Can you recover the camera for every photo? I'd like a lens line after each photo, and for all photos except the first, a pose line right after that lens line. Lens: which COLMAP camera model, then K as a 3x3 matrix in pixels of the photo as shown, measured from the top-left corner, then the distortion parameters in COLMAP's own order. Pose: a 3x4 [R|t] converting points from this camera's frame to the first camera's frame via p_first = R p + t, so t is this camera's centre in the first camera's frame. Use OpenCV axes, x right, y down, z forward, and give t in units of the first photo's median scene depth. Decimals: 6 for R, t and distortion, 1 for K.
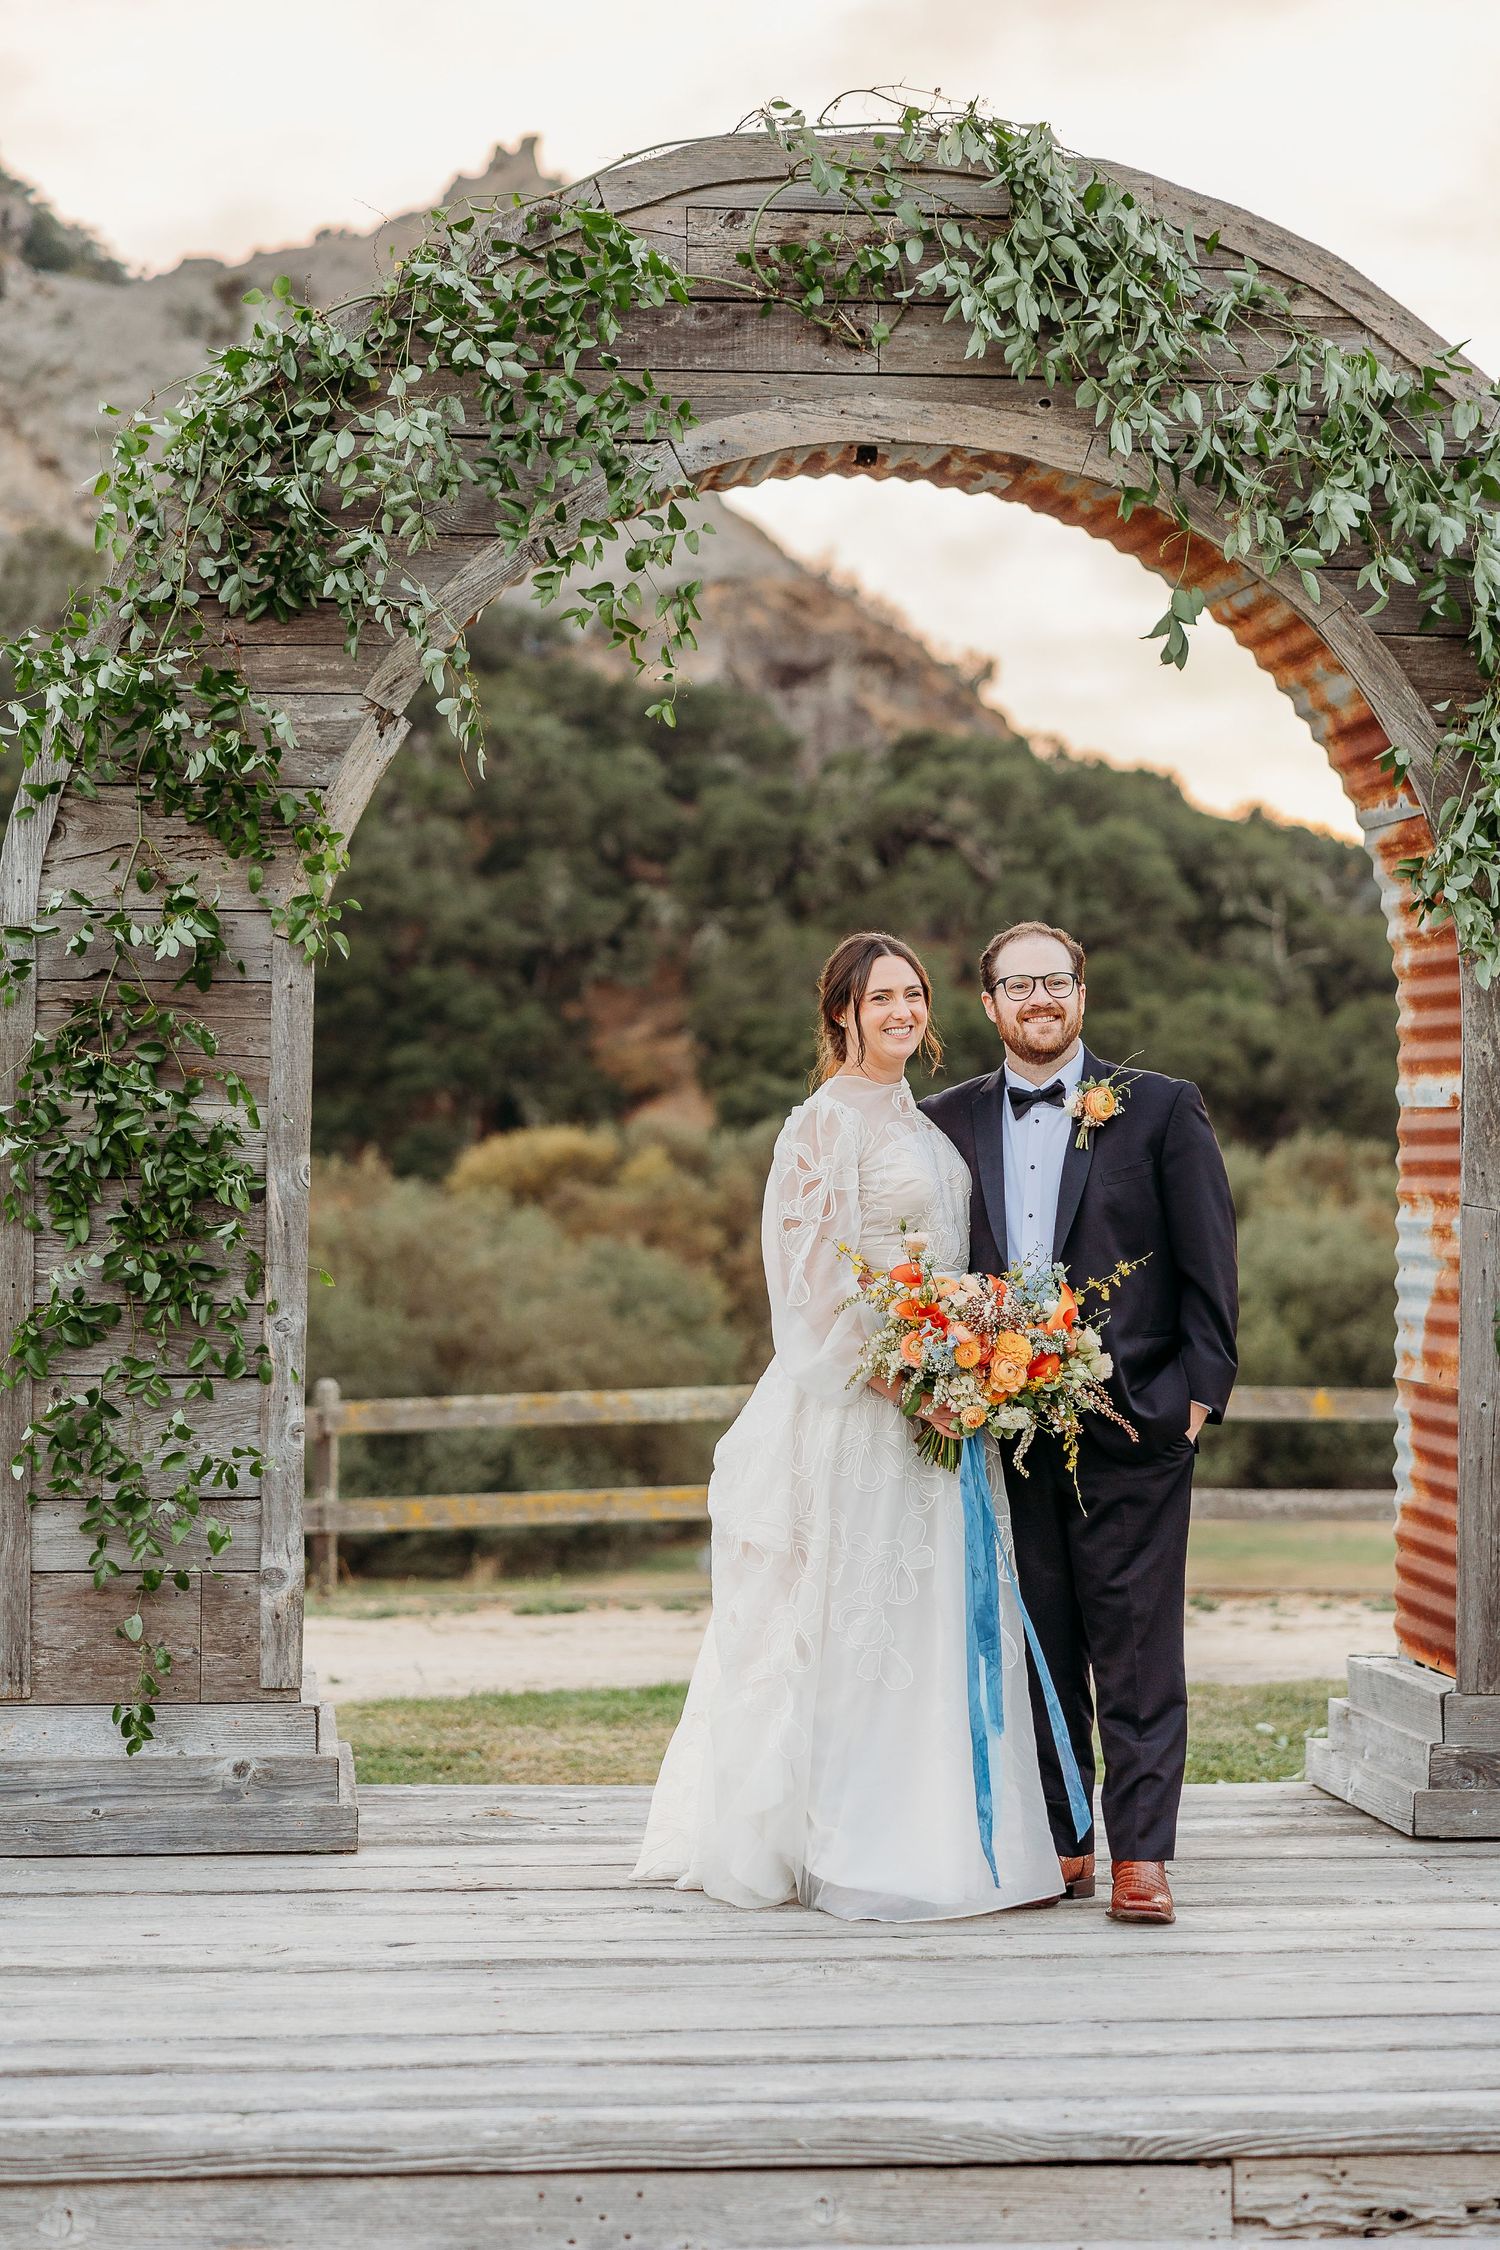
lens RADIAL K [[4215.2, 0, 749.1], [0, 4215.2, 1118.4], [0, 0, 1]] dist [0.009576, 0.173019]
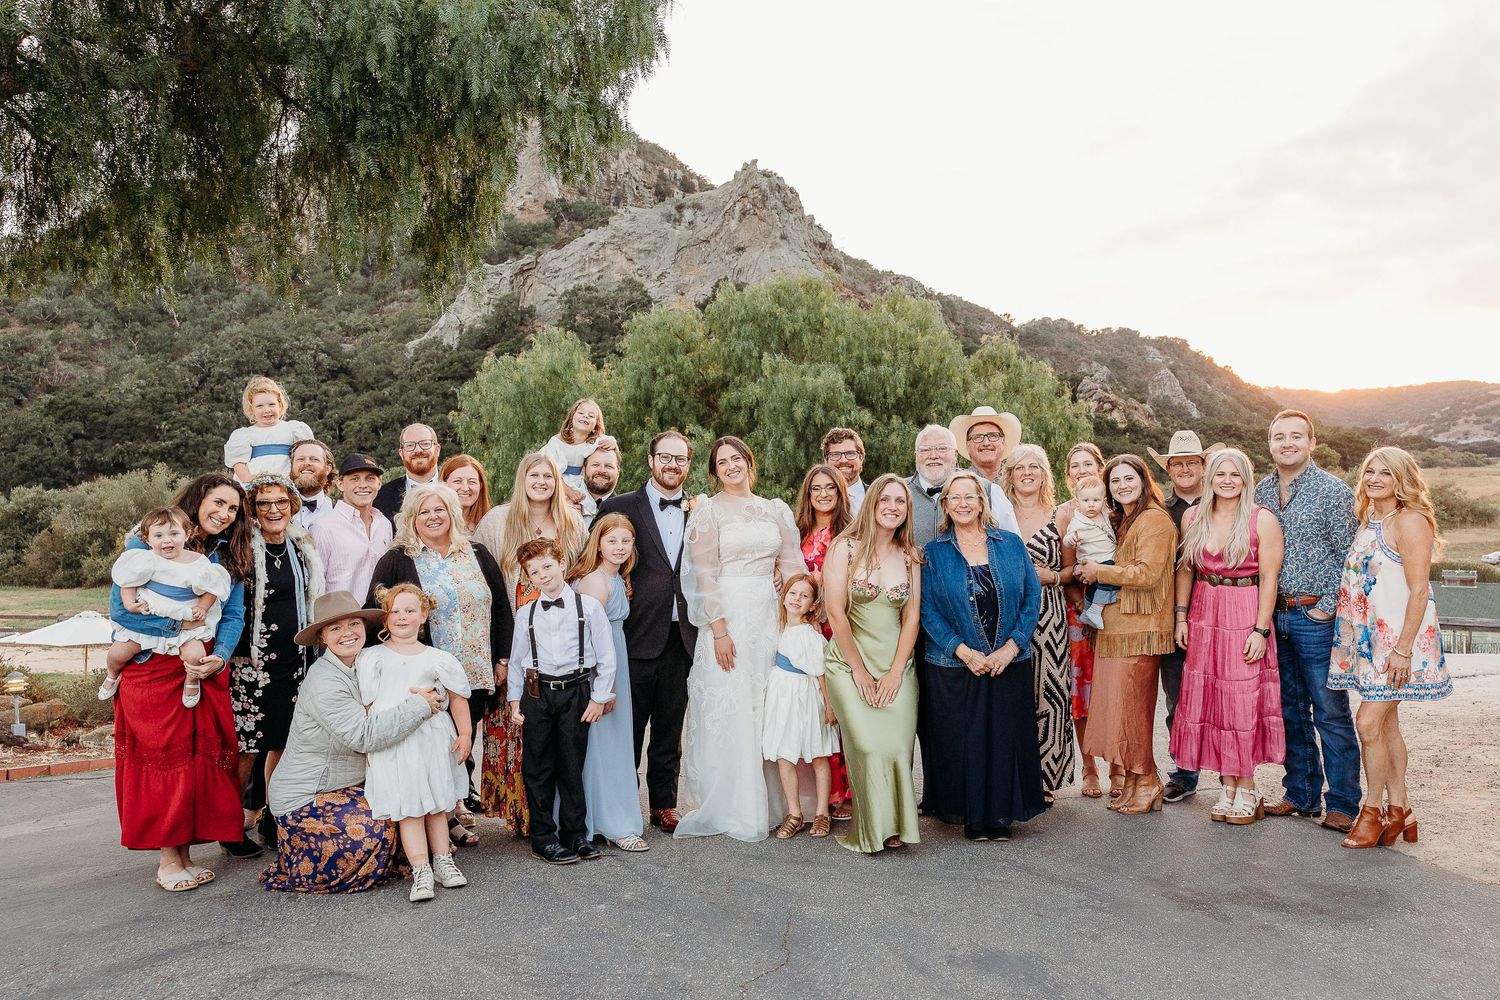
lens RADIAL K [[1249.6, 0, 766.2], [0, 1249.6, 504.0], [0, 0, 1]] dist [0.002027, 0.006736]
pose [[0.983077, -0.018099, -0.182297, 4.687025], [0.030792, 0.997275, 0.067040, -0.464845], [0.180587, -0.071519, 0.980955, -1.606964]]
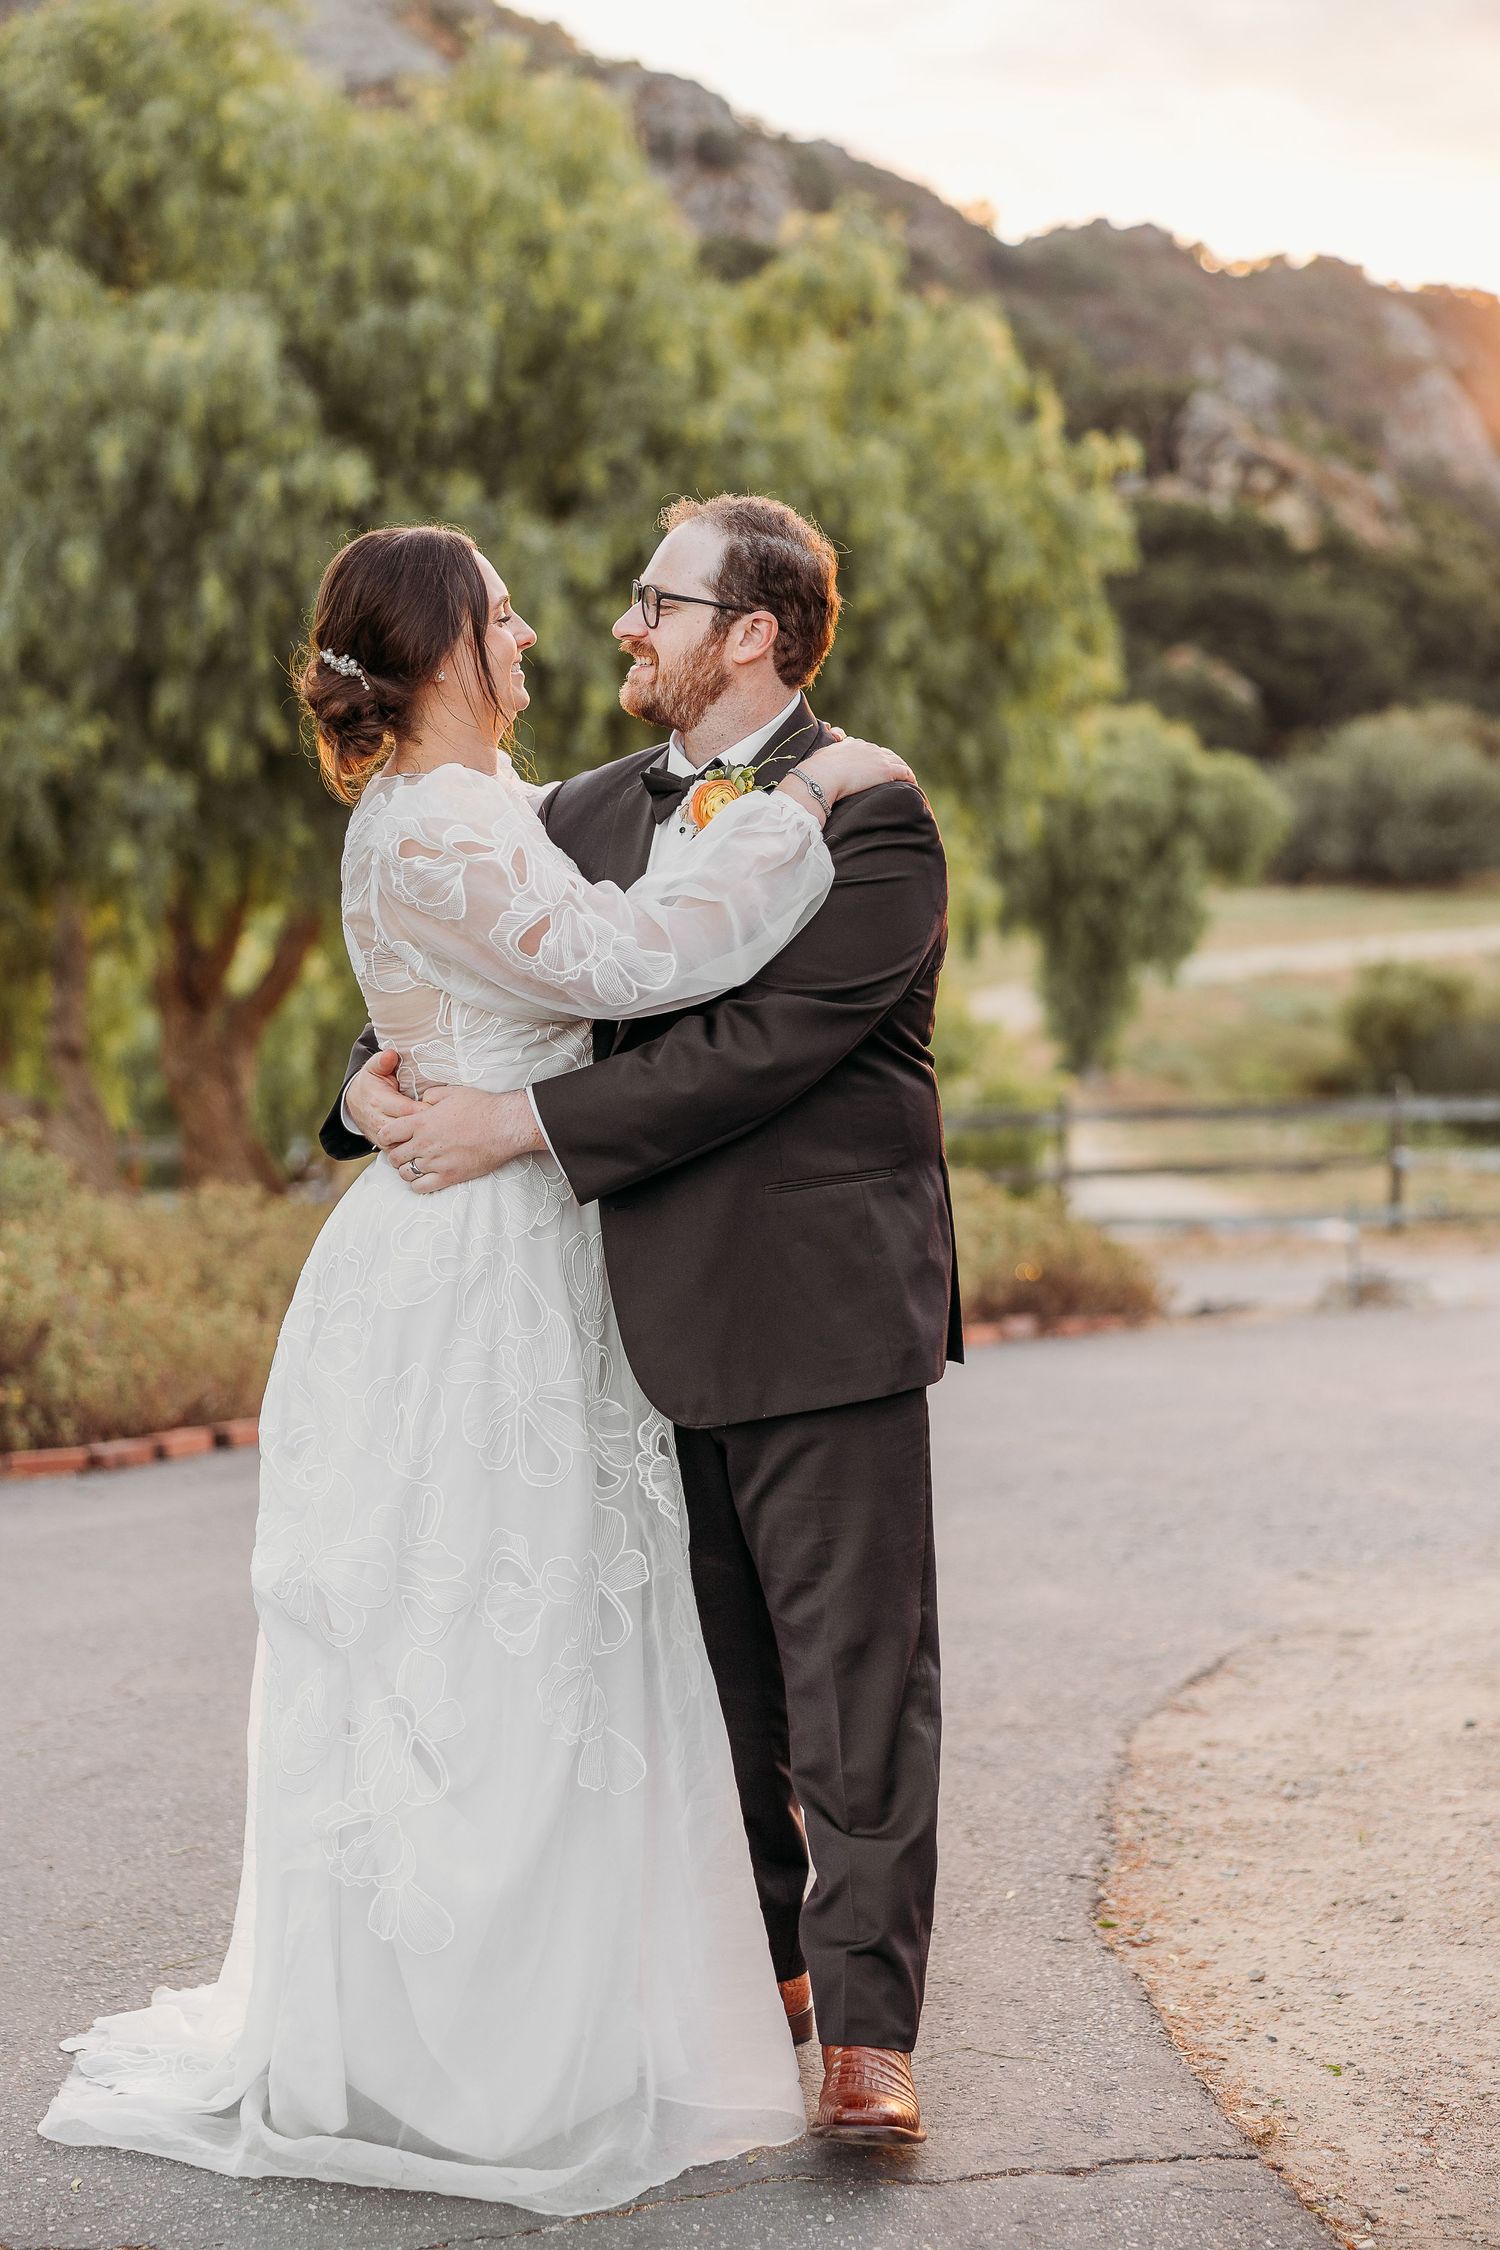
lens RADIAL K [[3701.6, 0, 684.5], [0, 3701.6, 1130.7], [0, 0, 1]] dist [0.023501, -0.080204]
pose [[0.997384, -0.002008, -0.072262, 4.785996], [0.014123, 0.985764, 0.167540, -0.446888], [0.070897, -0.168122, 0.983213, -1.285362]]
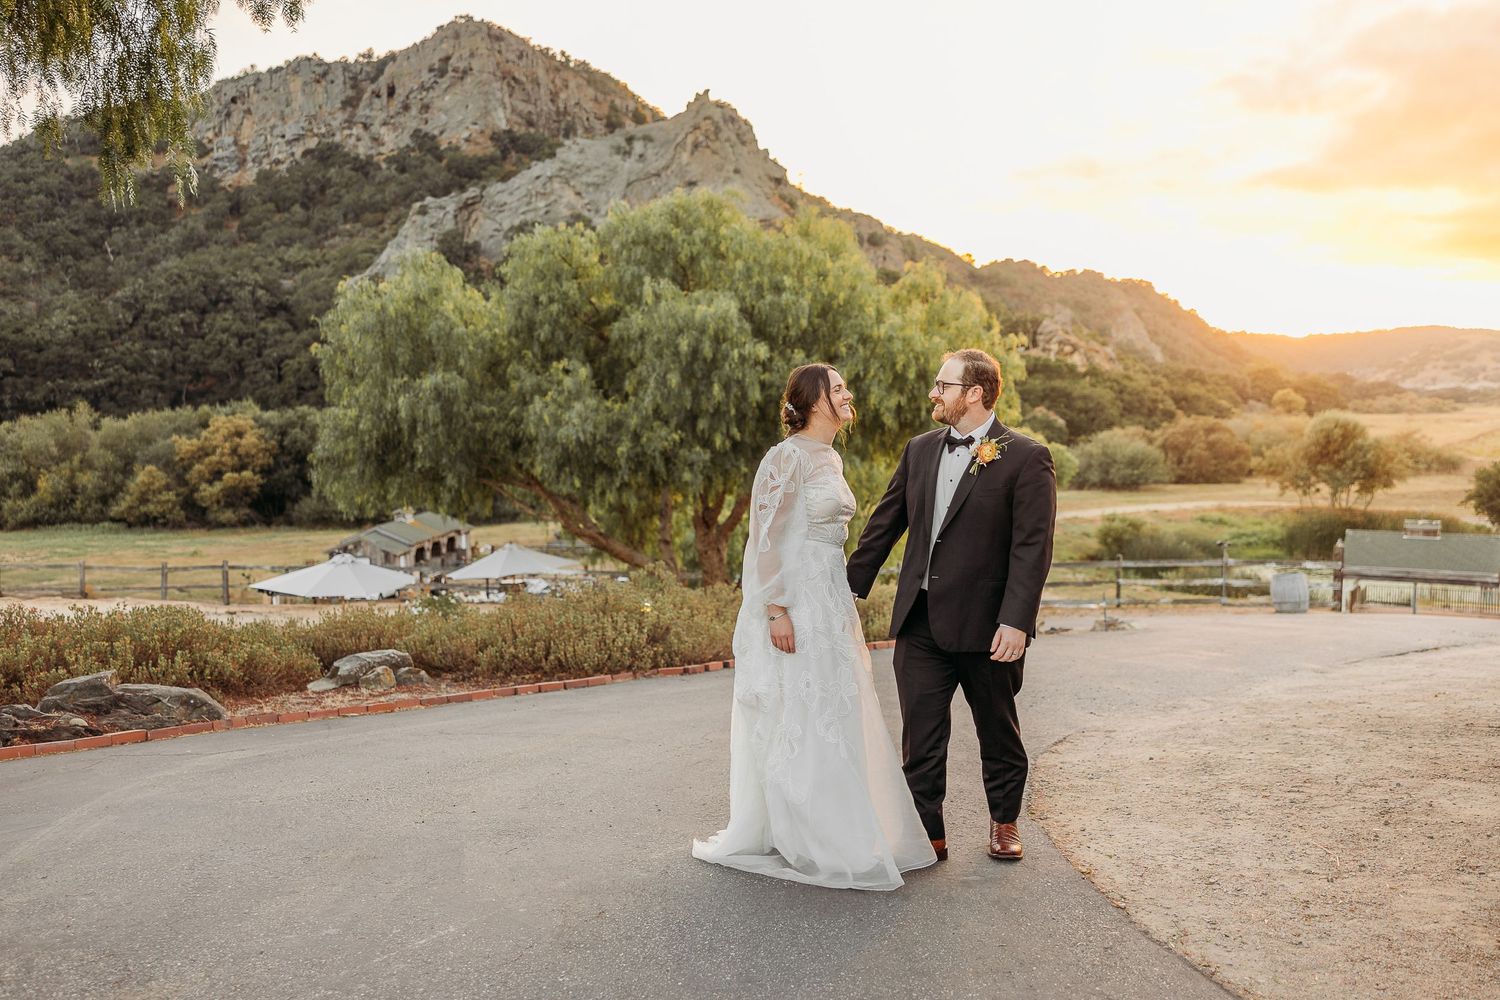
lens RADIAL K [[1266.9, 0, 731.3], [0, 1266.9, 515.2], [0, 0, 1]] dist [0.006594, 0.005144]
pose [[0.984364, -0.003829, -0.176104, 4.774676], [0.025368, 0.992423, 0.120222, -0.446177], [0.174310, -0.122810, 0.977002, -1.339422]]
